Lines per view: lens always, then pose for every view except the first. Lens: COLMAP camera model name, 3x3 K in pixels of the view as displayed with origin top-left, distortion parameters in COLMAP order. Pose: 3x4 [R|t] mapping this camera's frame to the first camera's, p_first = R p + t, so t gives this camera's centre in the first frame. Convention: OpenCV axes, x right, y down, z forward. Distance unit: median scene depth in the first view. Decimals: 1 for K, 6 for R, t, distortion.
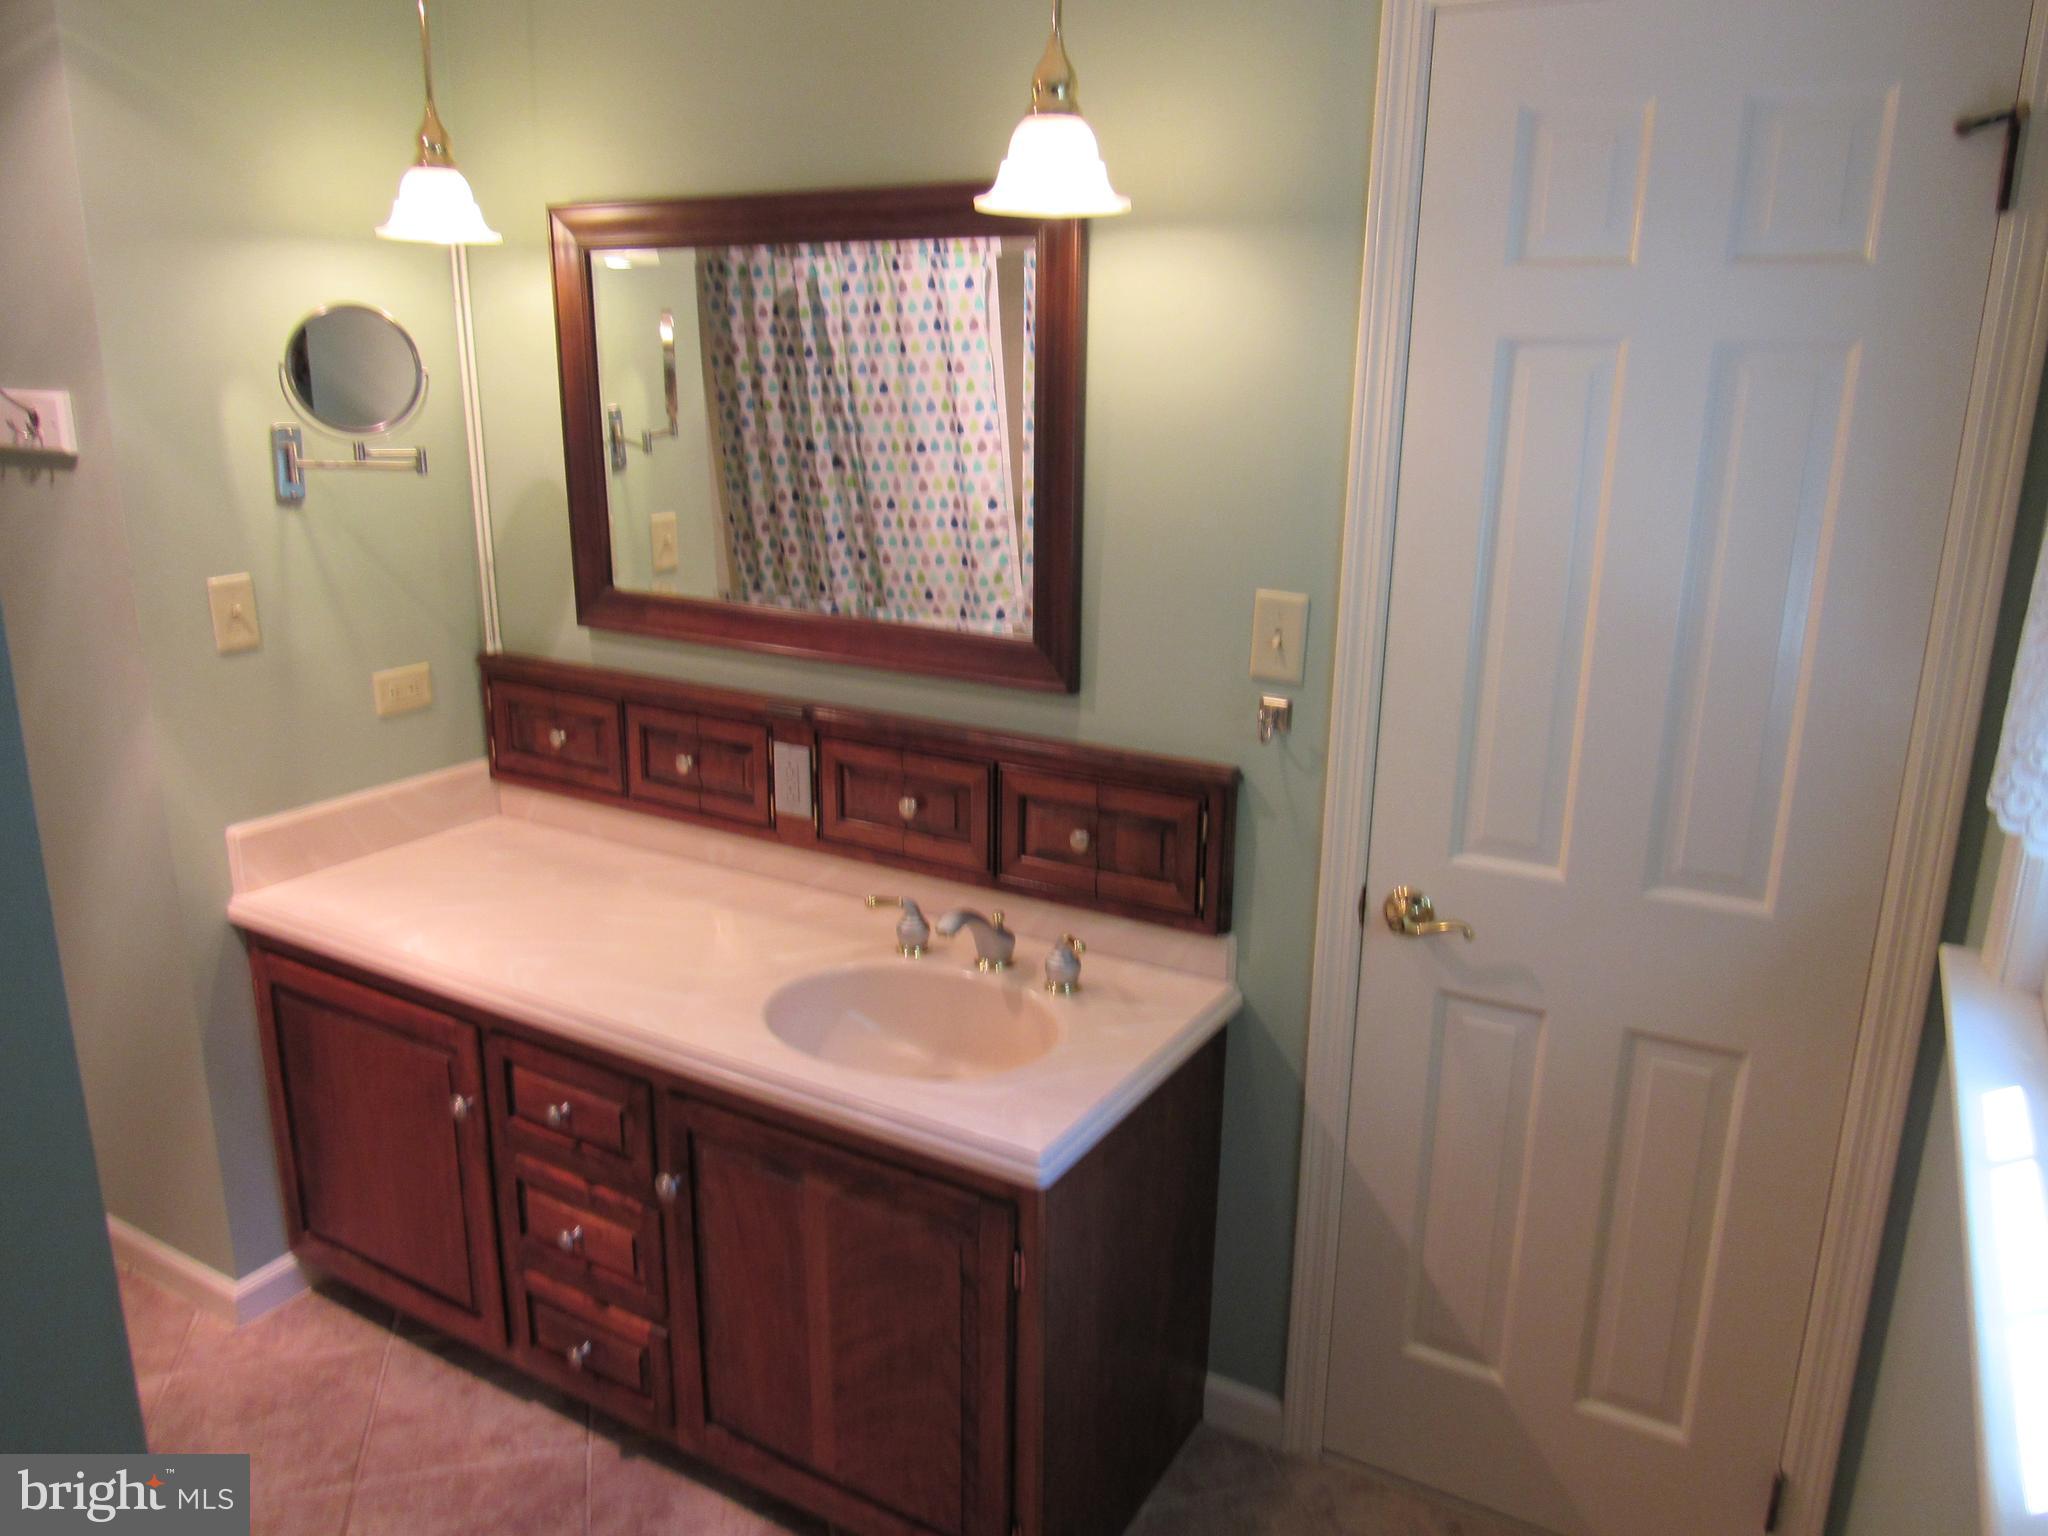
lens RADIAL K [[1459.3, 0, 1042.8], [0, 1459.3, 810.1], [0, 0, 1]] dist [-0.033083, 0.010596]
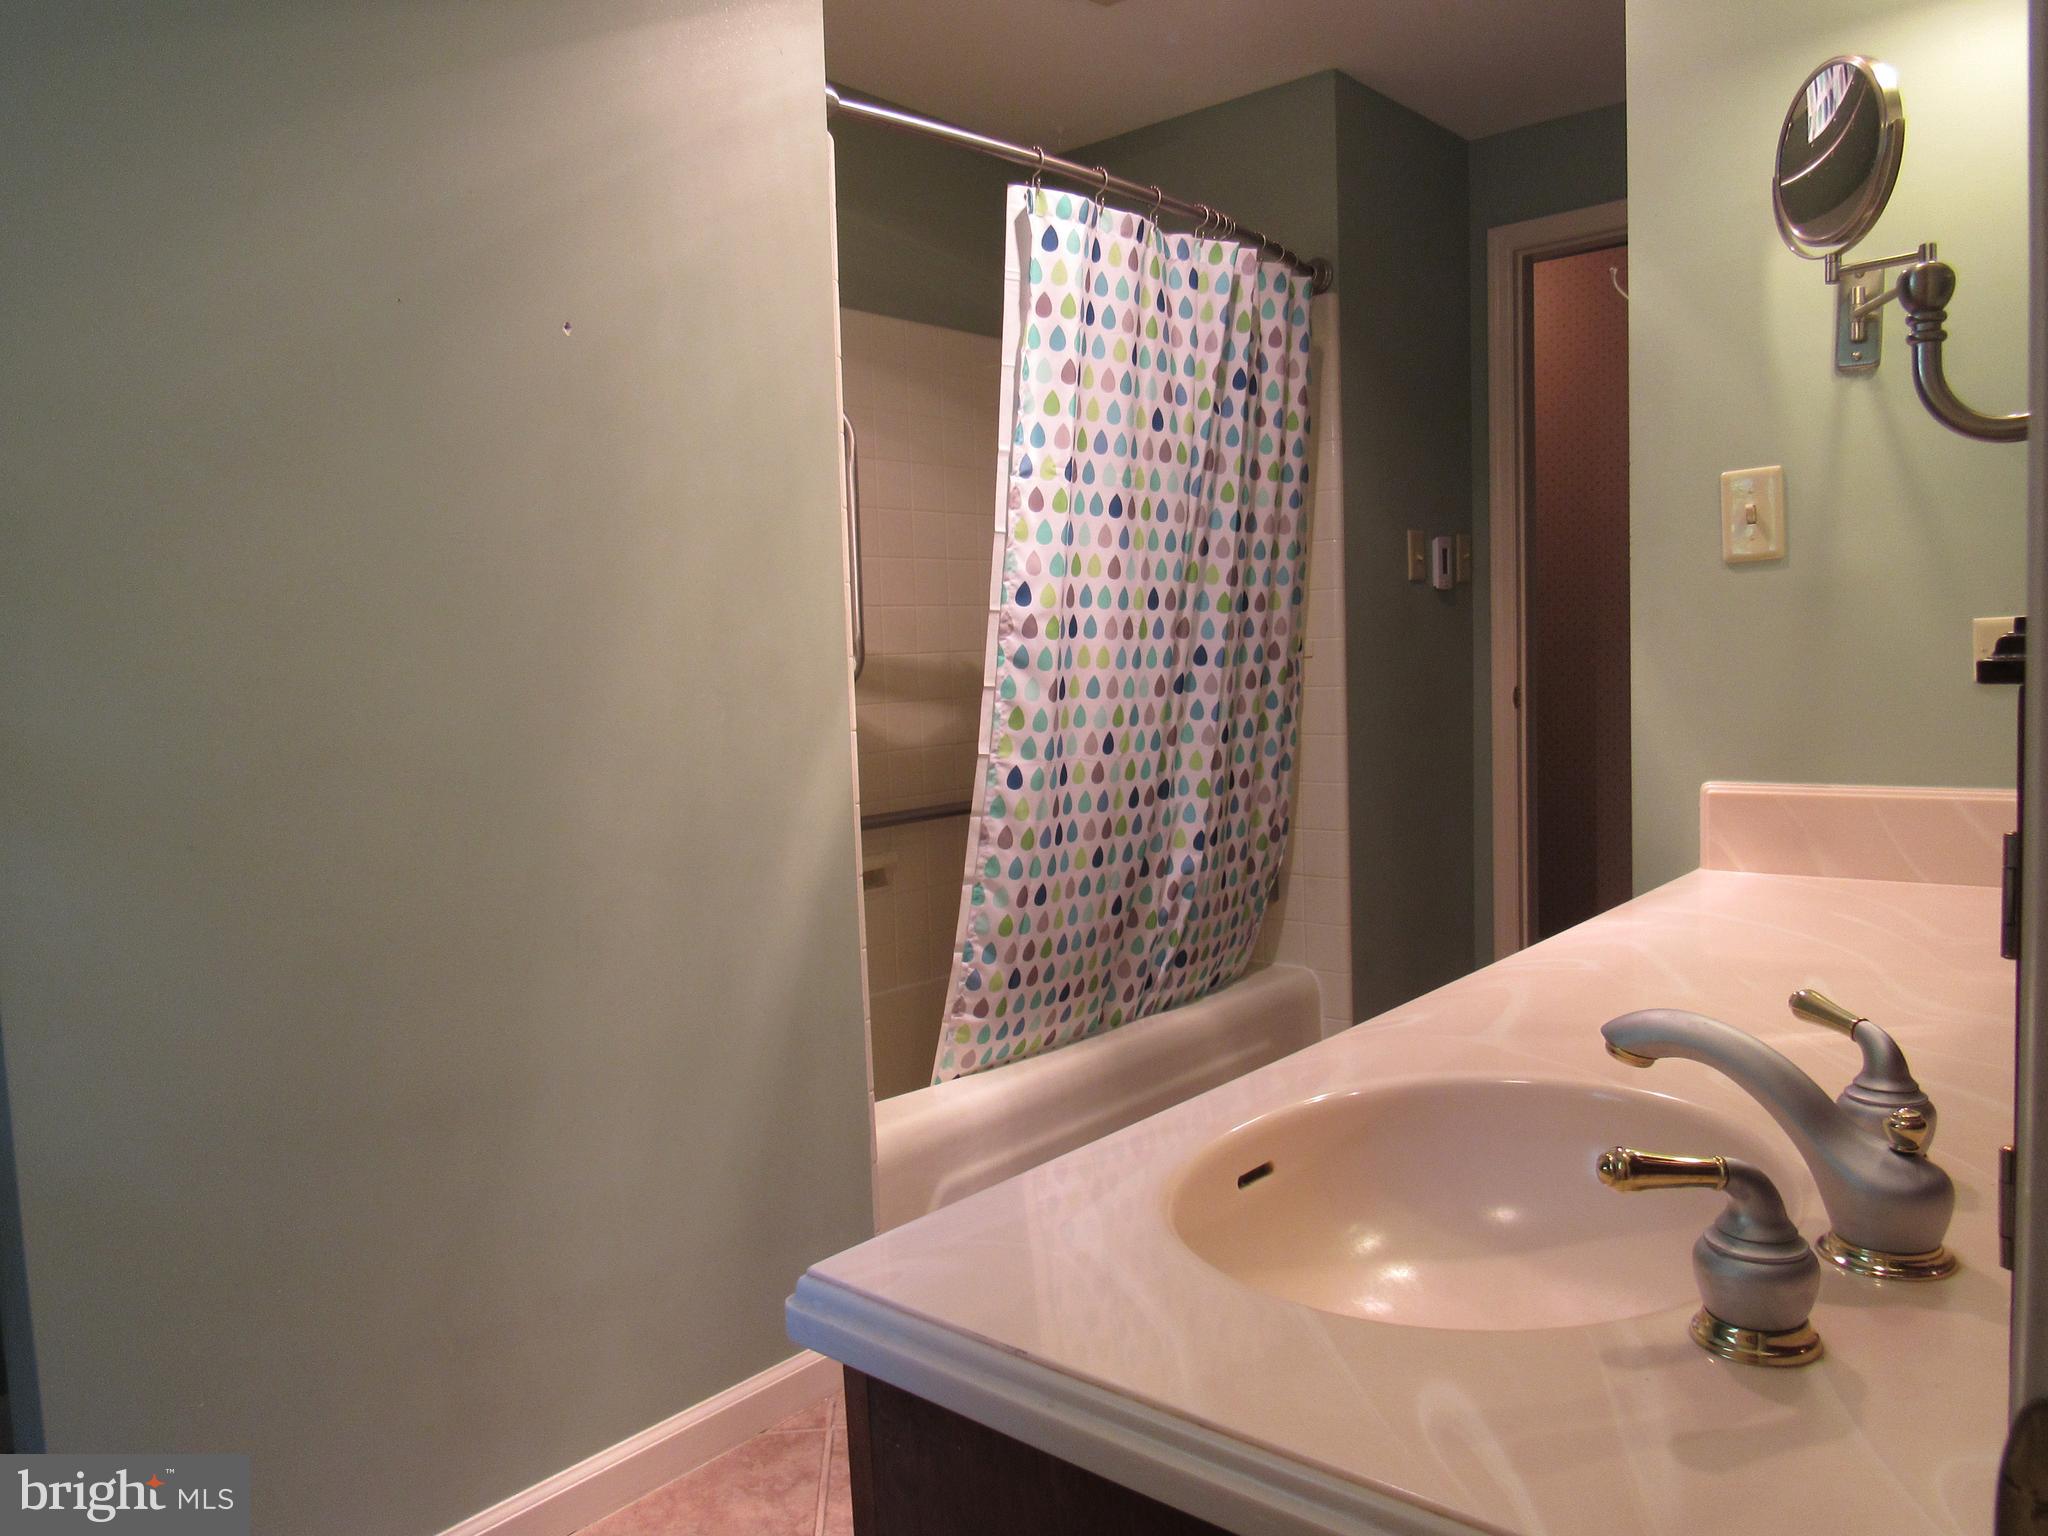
lens RADIAL K [[1459.3, 0, 1023.3], [0, 1459.3, 765.9], [0, 0, 1]] dist [-0.033083, 0.010596]
pose [[-0.204201, 0.064666, -0.976791, 0.324957], [-0.236214, 0.965076, 0.113271, 0.002772], [0.950003, 0.253862, -0.181794, 0.819902]]
